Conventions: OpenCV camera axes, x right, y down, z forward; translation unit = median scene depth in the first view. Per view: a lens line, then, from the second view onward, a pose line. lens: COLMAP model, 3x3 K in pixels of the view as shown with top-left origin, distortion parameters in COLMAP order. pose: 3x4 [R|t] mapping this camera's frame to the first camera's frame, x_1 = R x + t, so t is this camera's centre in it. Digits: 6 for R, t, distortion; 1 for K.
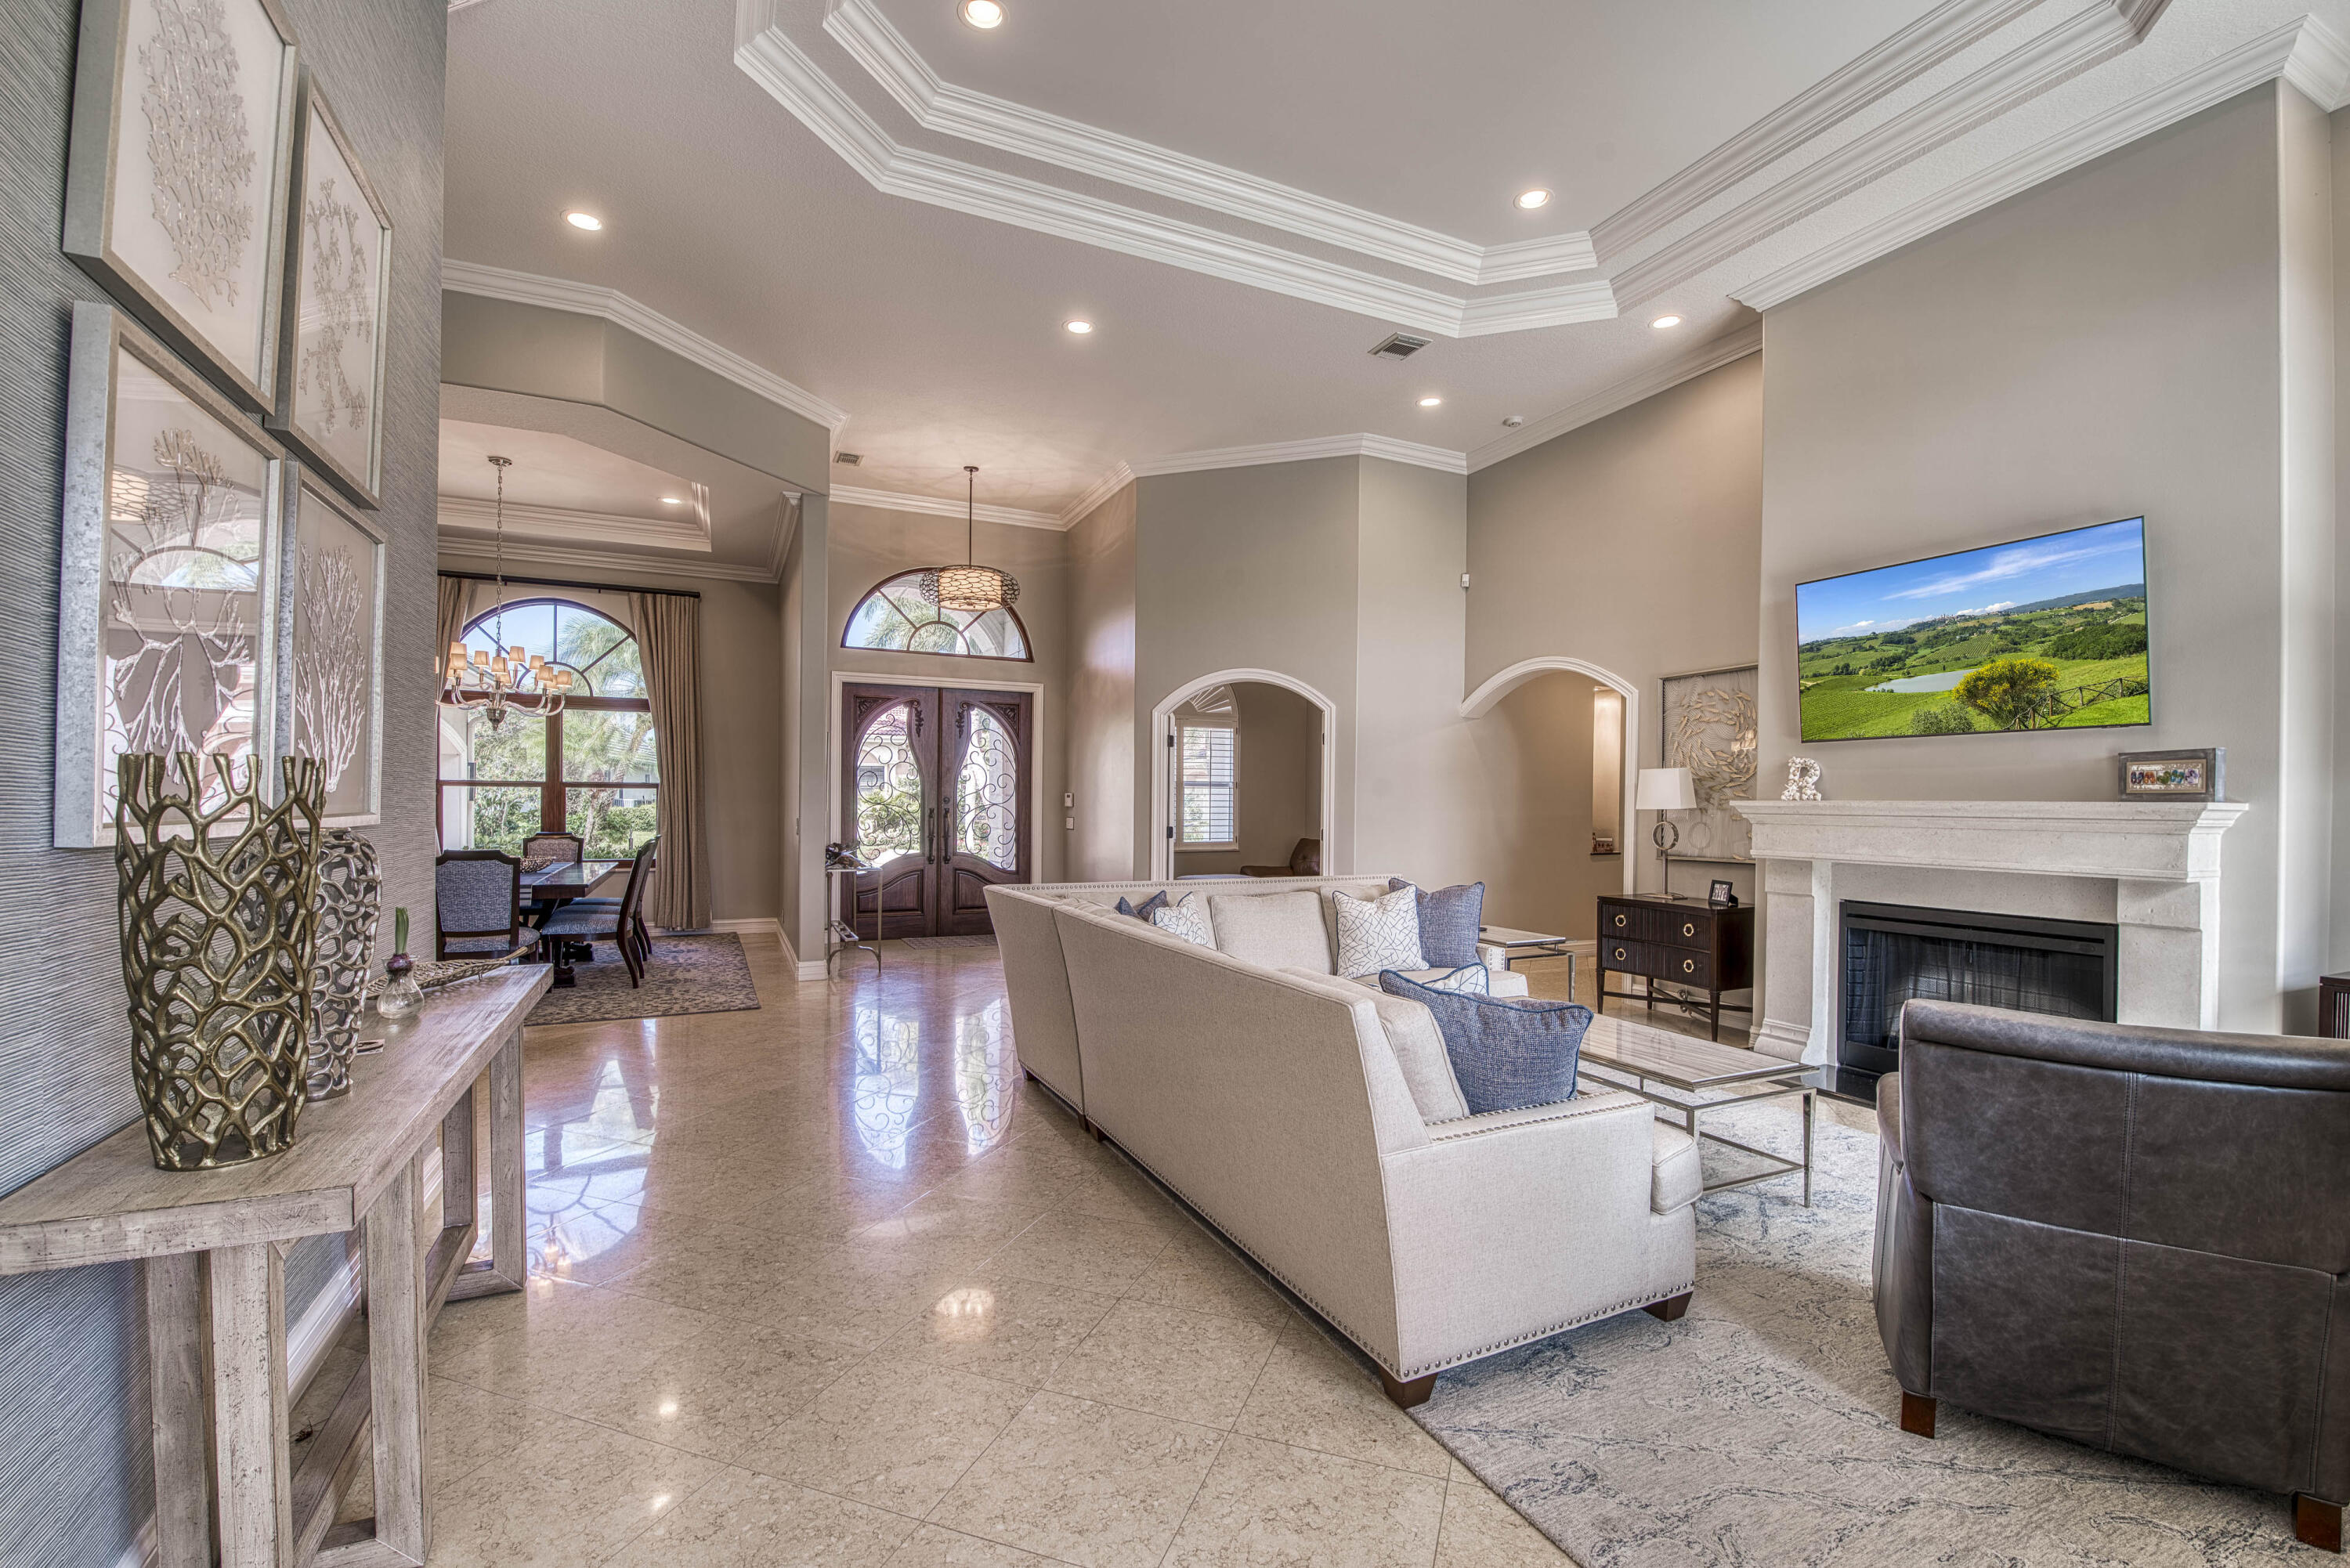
lens RADIAL K [[1014.9, 0, 1203.3], [0, 1014.9, 811.8], [0, 0, 1]] dist [-0.006874, -0.007046]
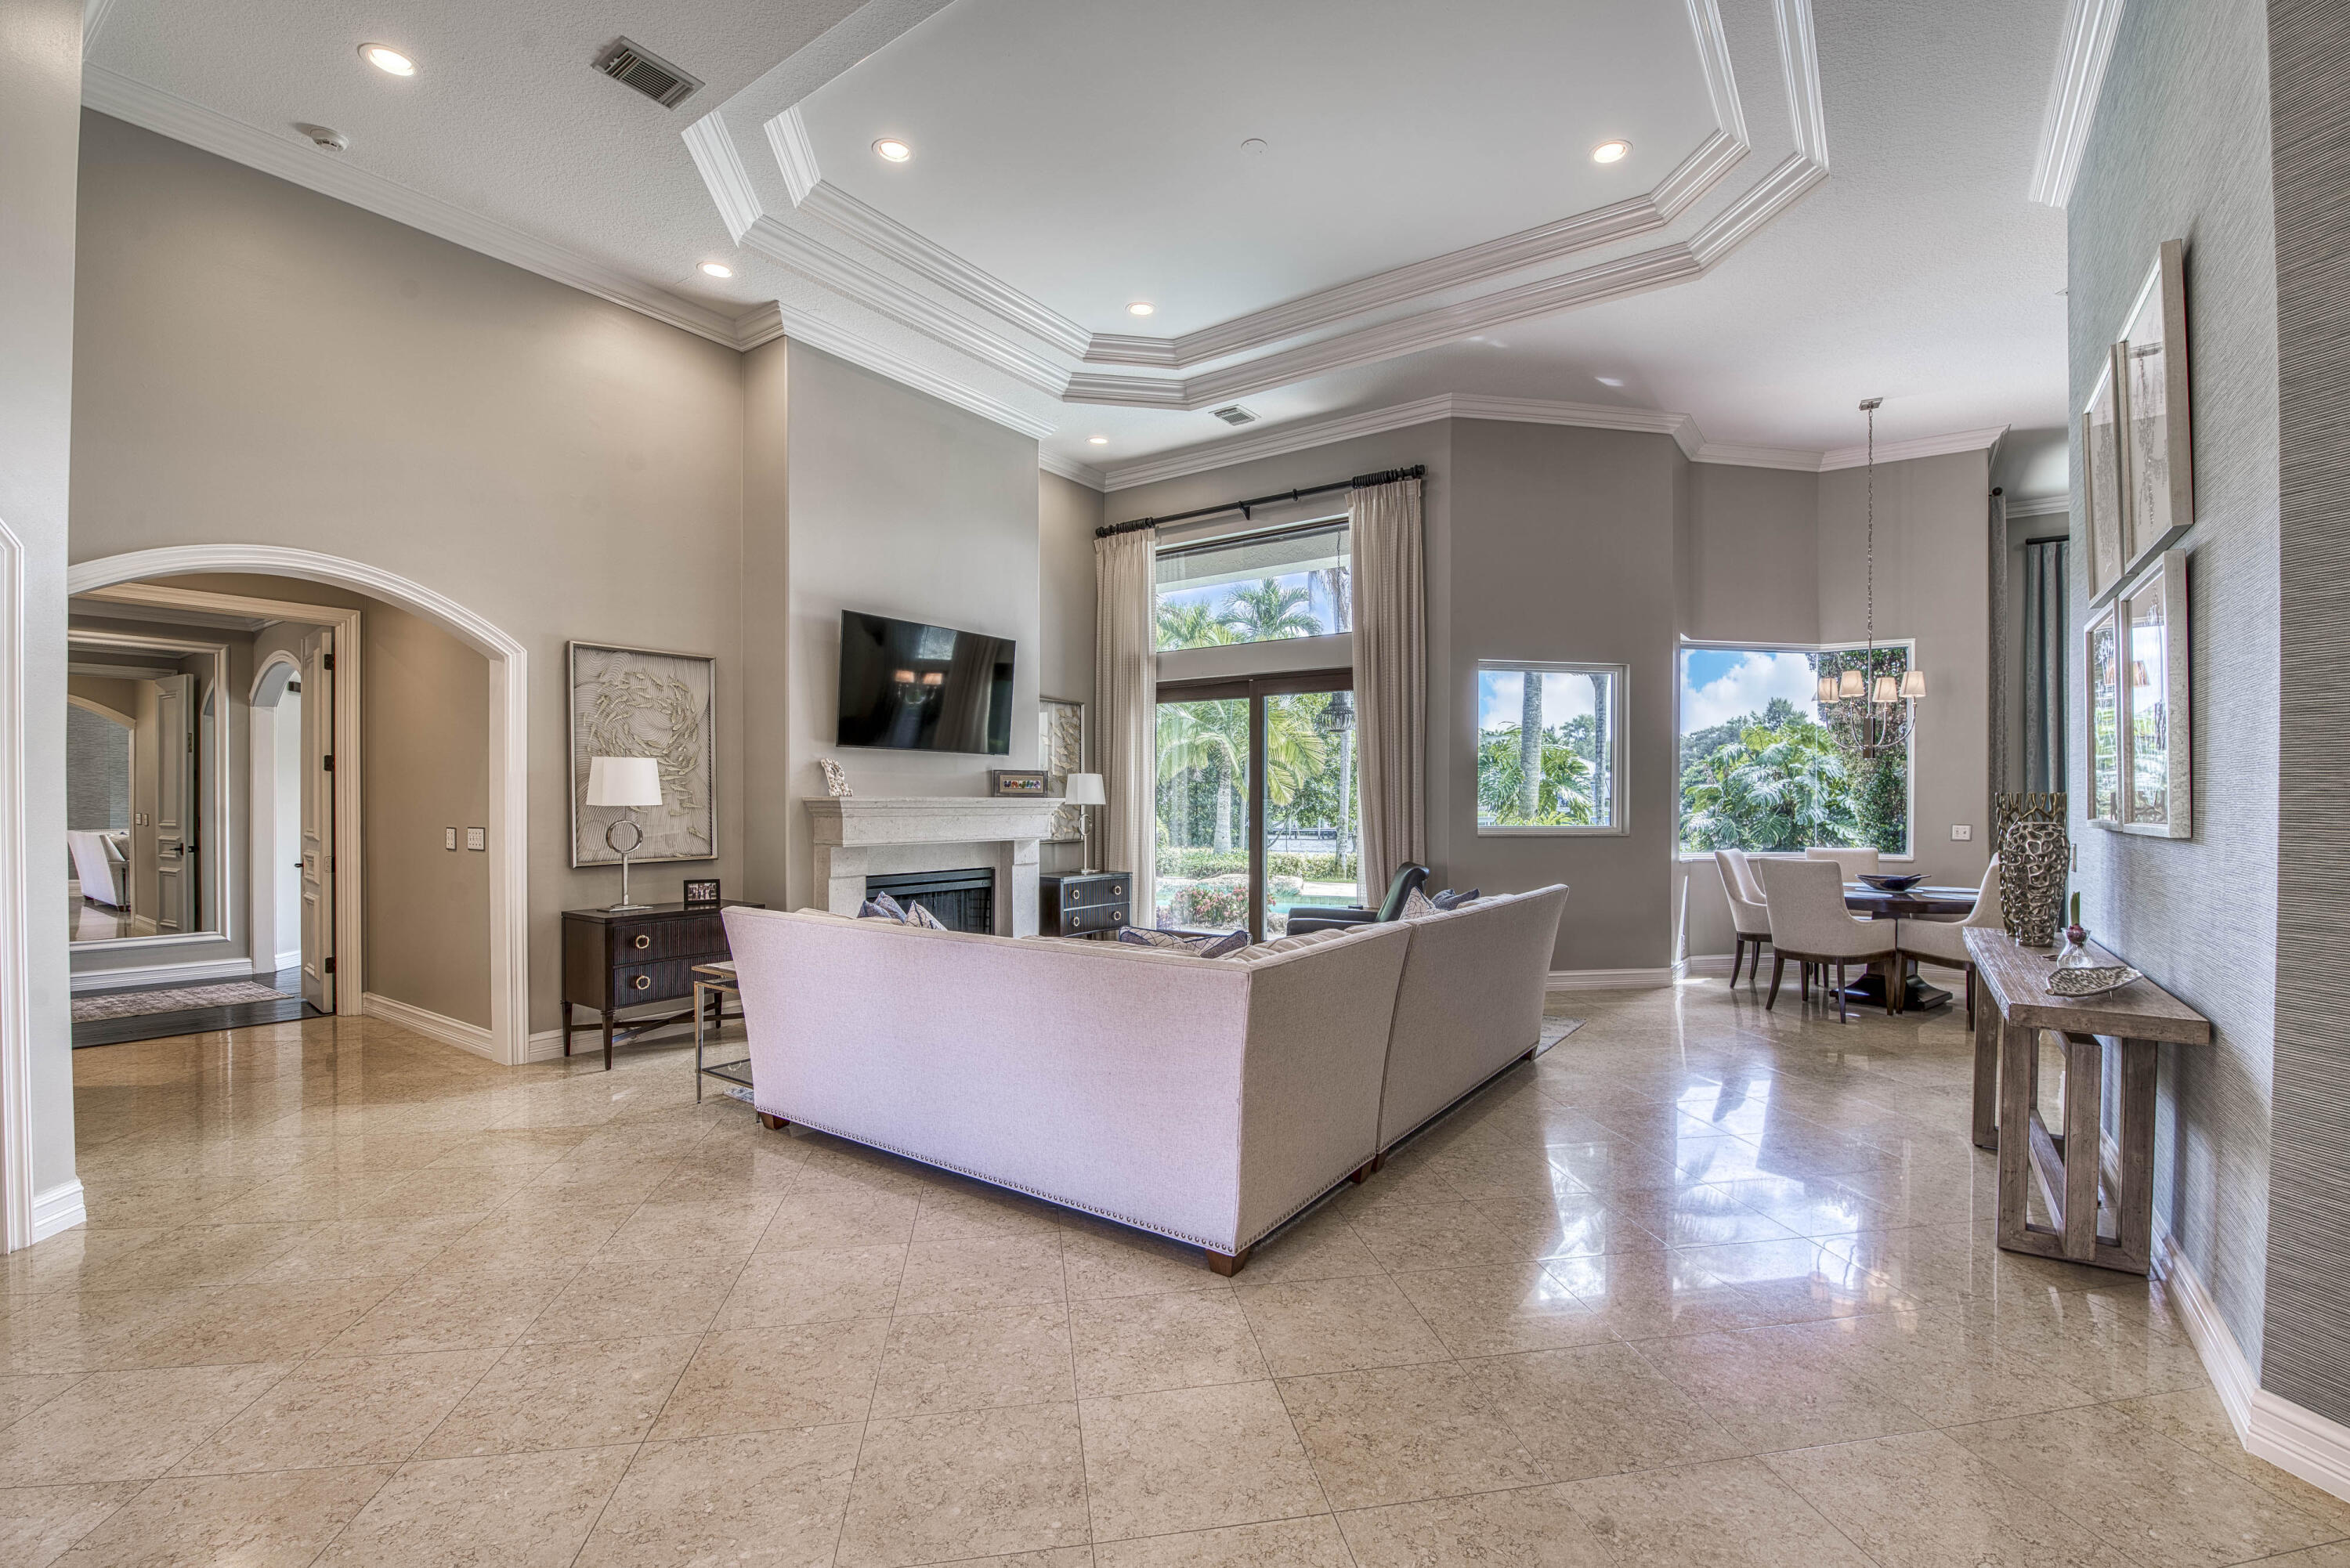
lens RADIAL K [[1014.9, 0, 1207.2], [0, 1014.9, 803.8], [0, 0, 1]] dist [-0.006874, -0.007046]
pose [[-0.485969, -0.014615, 0.873854, -0.519995], [-0.000877, 0.999868, 0.016235, -0.017860], [-0.873976, 0.007123, -0.485918, 0.983459]]
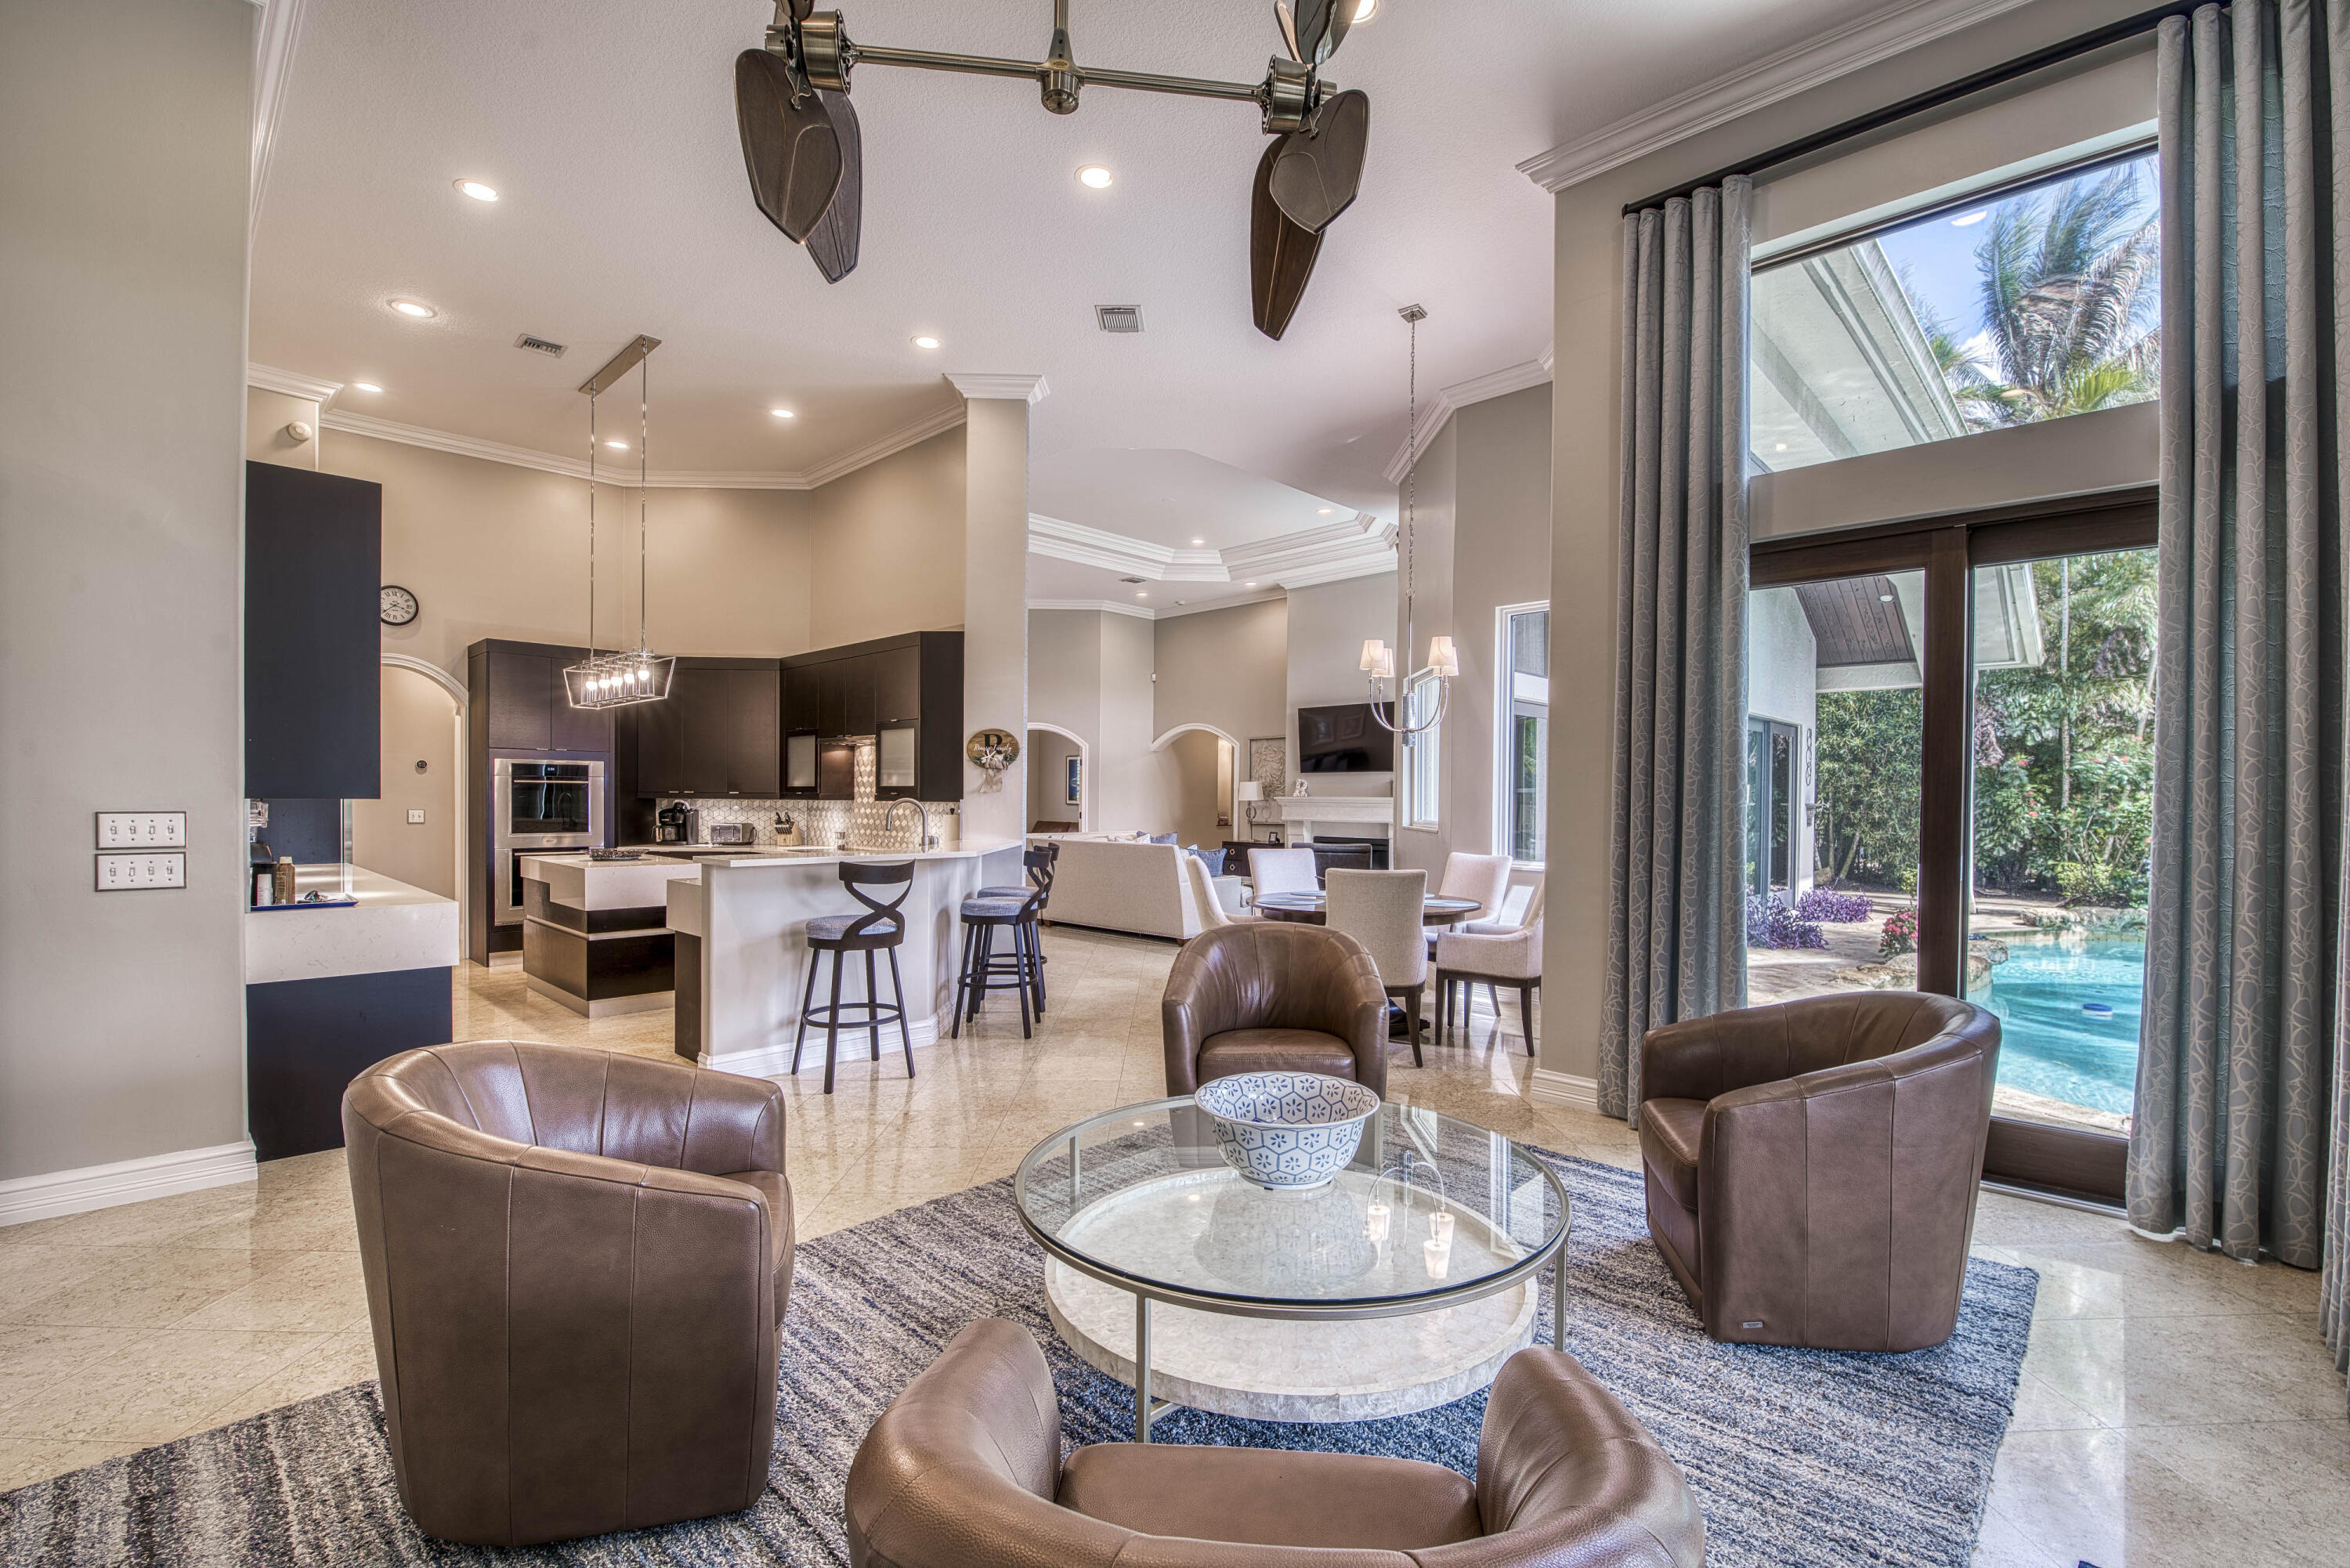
lens RADIAL K [[1014.9, 0, 1203.1], [0, 1014.9, 811.3], [0, 0, 1]] dist [-0.006874, -0.007046]
pose [[0.934395, -0.006287, 0.356182, -0.416301], [0.004143, 0.999968, 0.006782, 0.005727], [-0.356213, -0.004862, 0.934392, -1.000885]]
